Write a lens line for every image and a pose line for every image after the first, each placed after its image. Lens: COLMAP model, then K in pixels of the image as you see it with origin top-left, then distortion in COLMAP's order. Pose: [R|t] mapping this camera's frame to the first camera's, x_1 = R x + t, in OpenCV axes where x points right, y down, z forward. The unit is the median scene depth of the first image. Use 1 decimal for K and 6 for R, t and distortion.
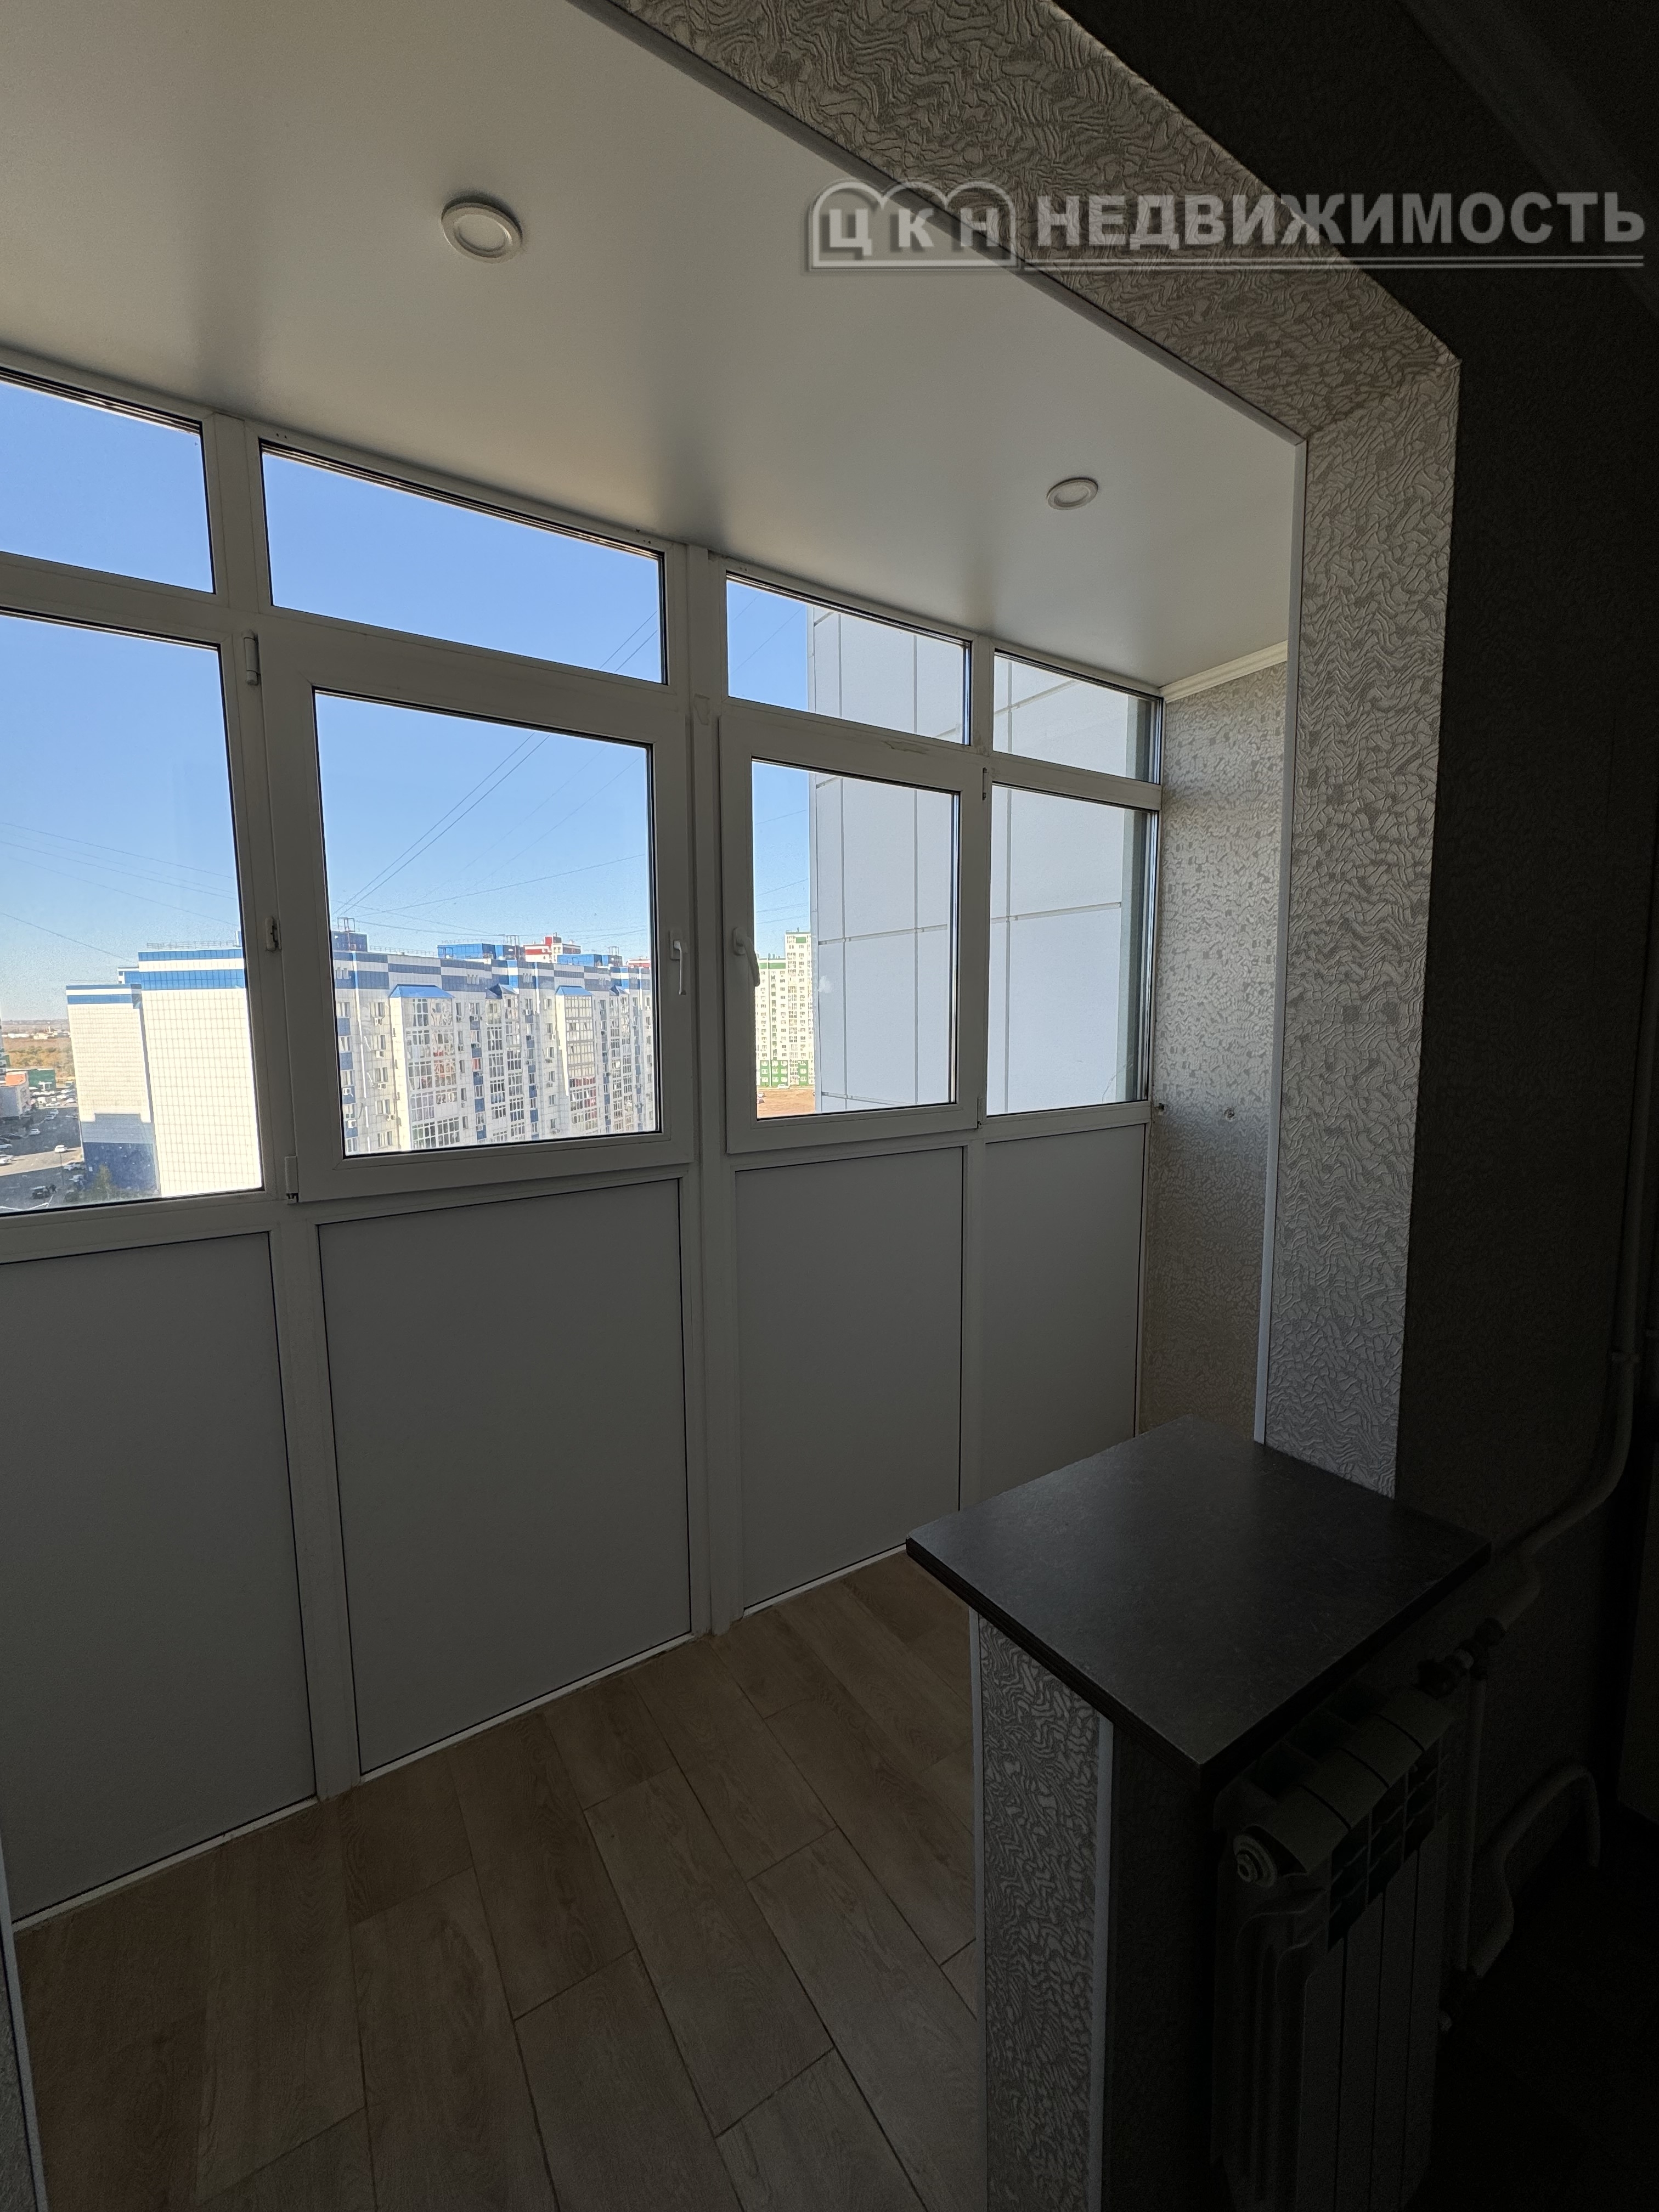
lens RADIAL K [[875.0, 0, 837.5], [0, 875.0, 1100.7], [0, 0, 1]] dist [0.000051, -0.000078]
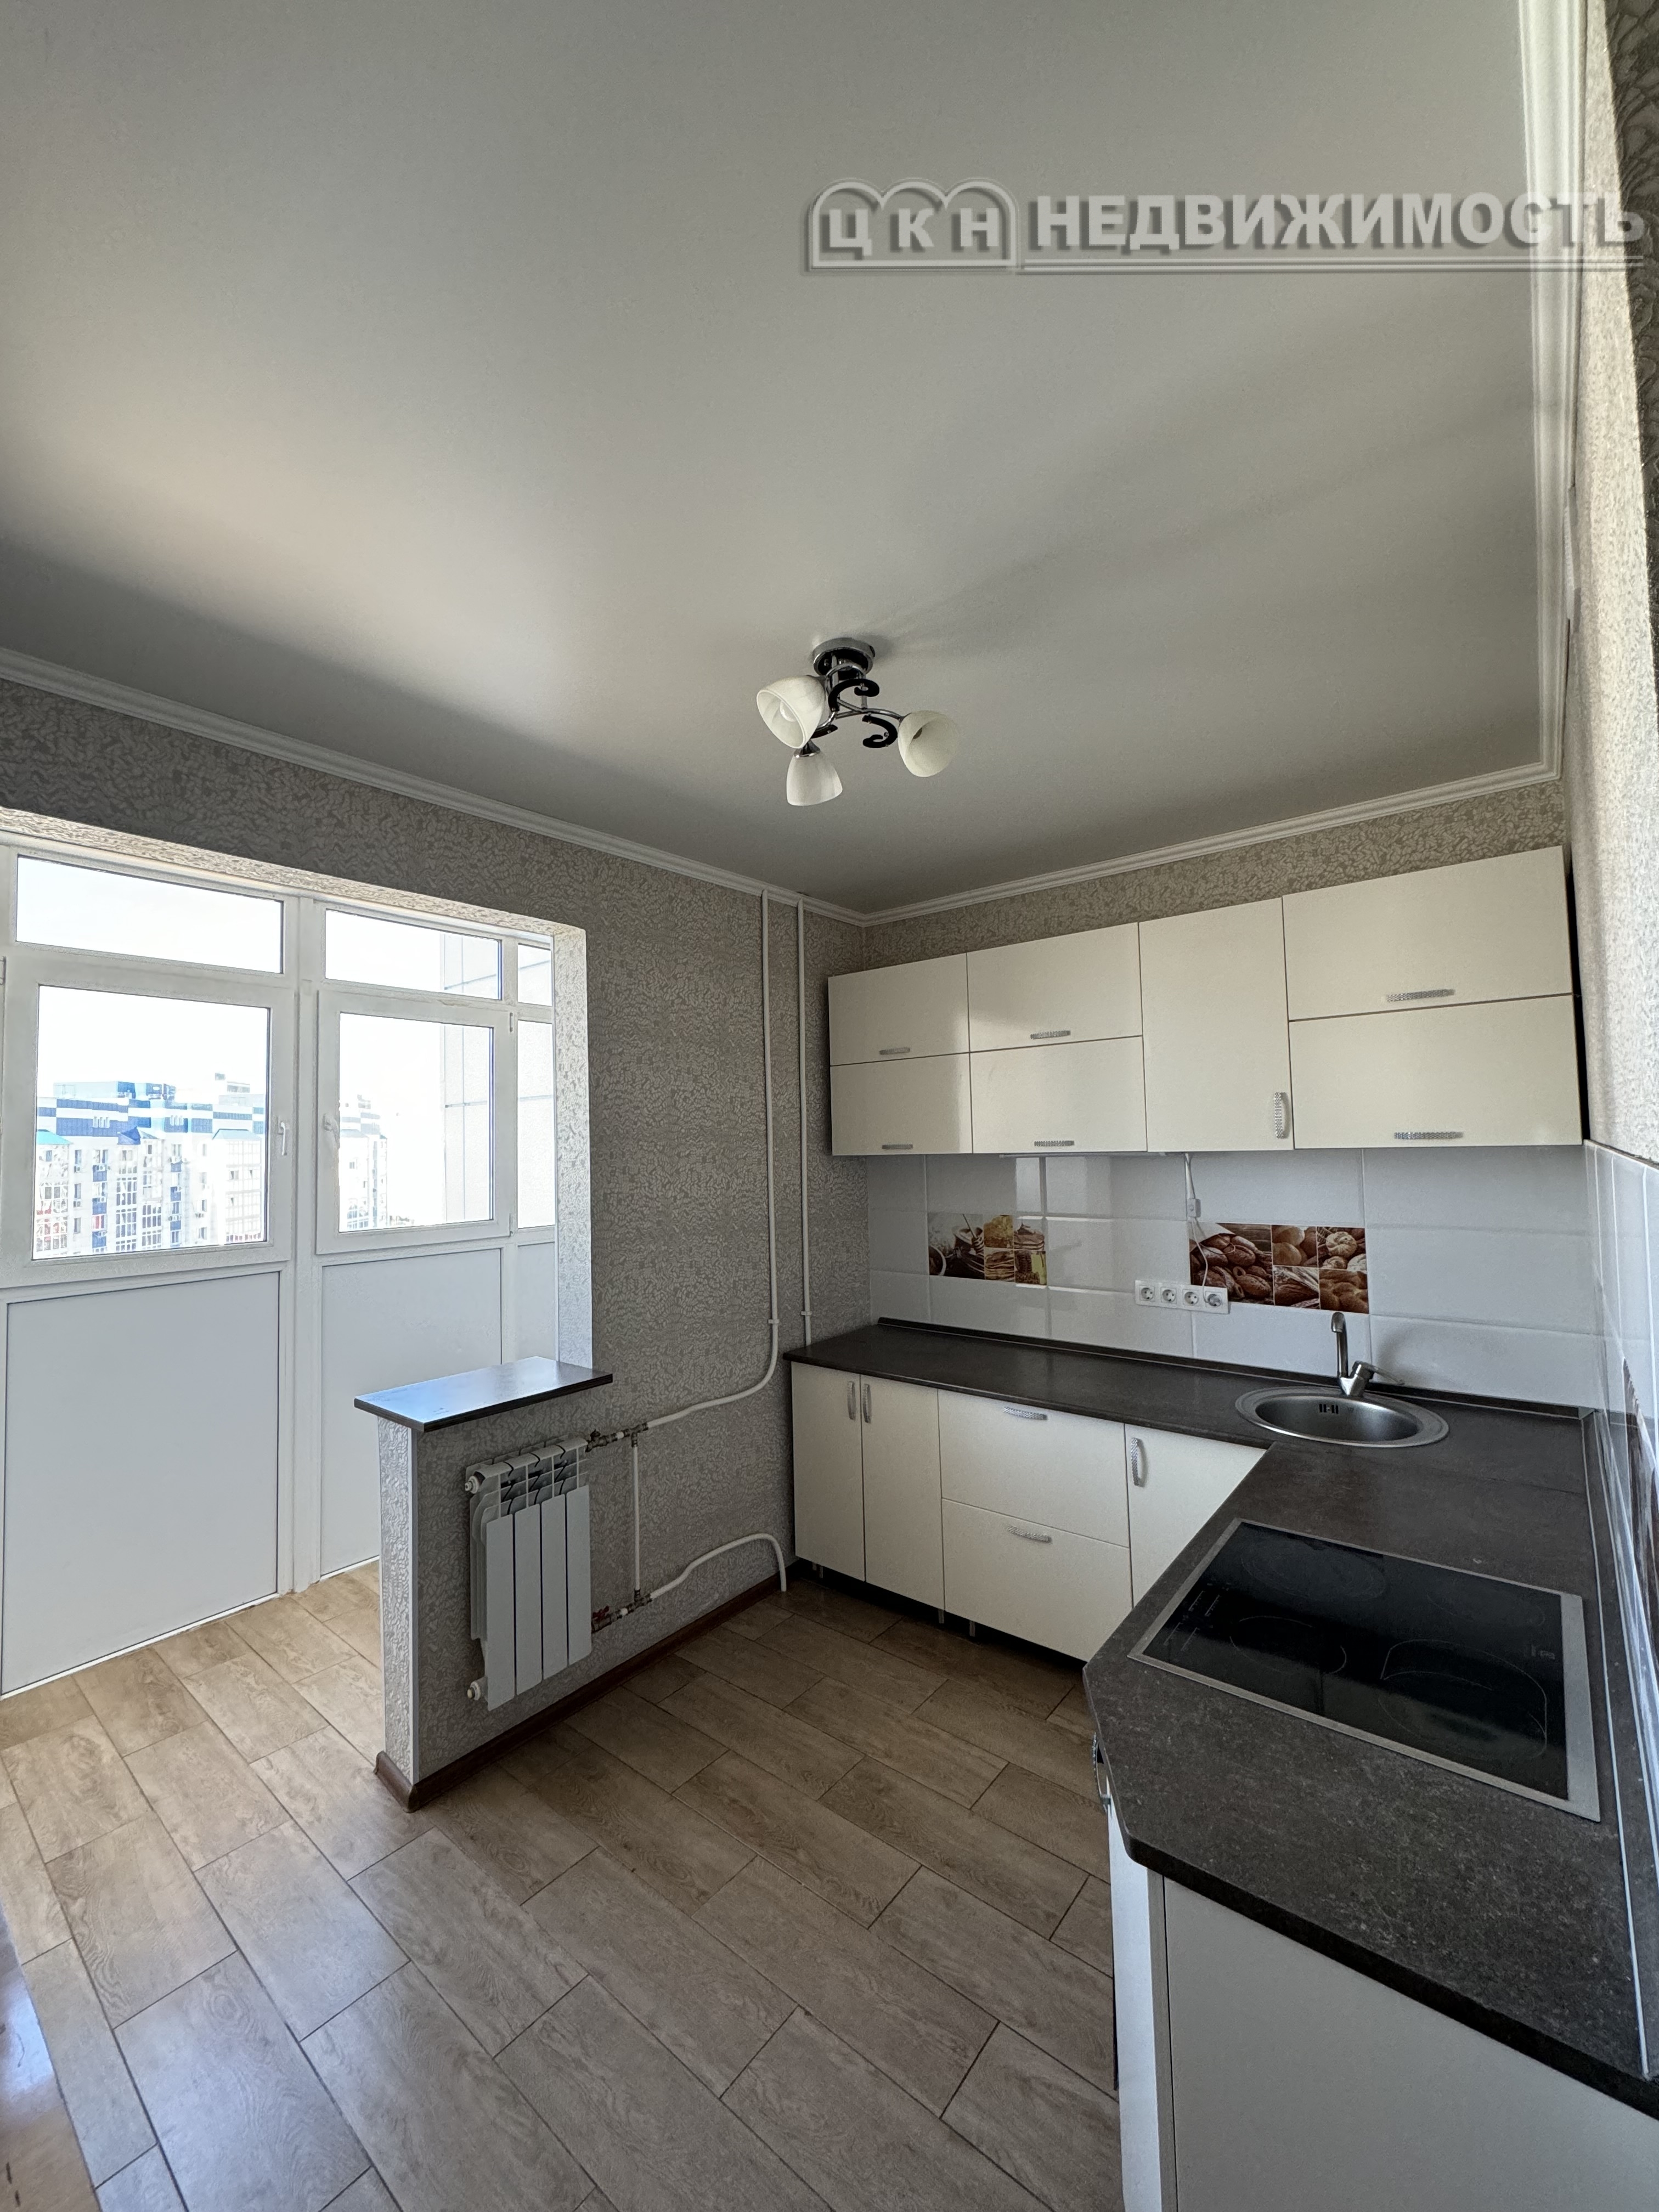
lens RADIAL K [[875.0, 0, 837.5], [0, 875.0, 1100.7], [0, 0, 1]] dist [0.000051, -0.000078]
pose [[0.952643, 0.002370, 0.304083, 0.238944], [0.045628, 0.987535, -0.150643, 0.055992], [-0.300650, 0.157384, 0.940659, -0.670245]]
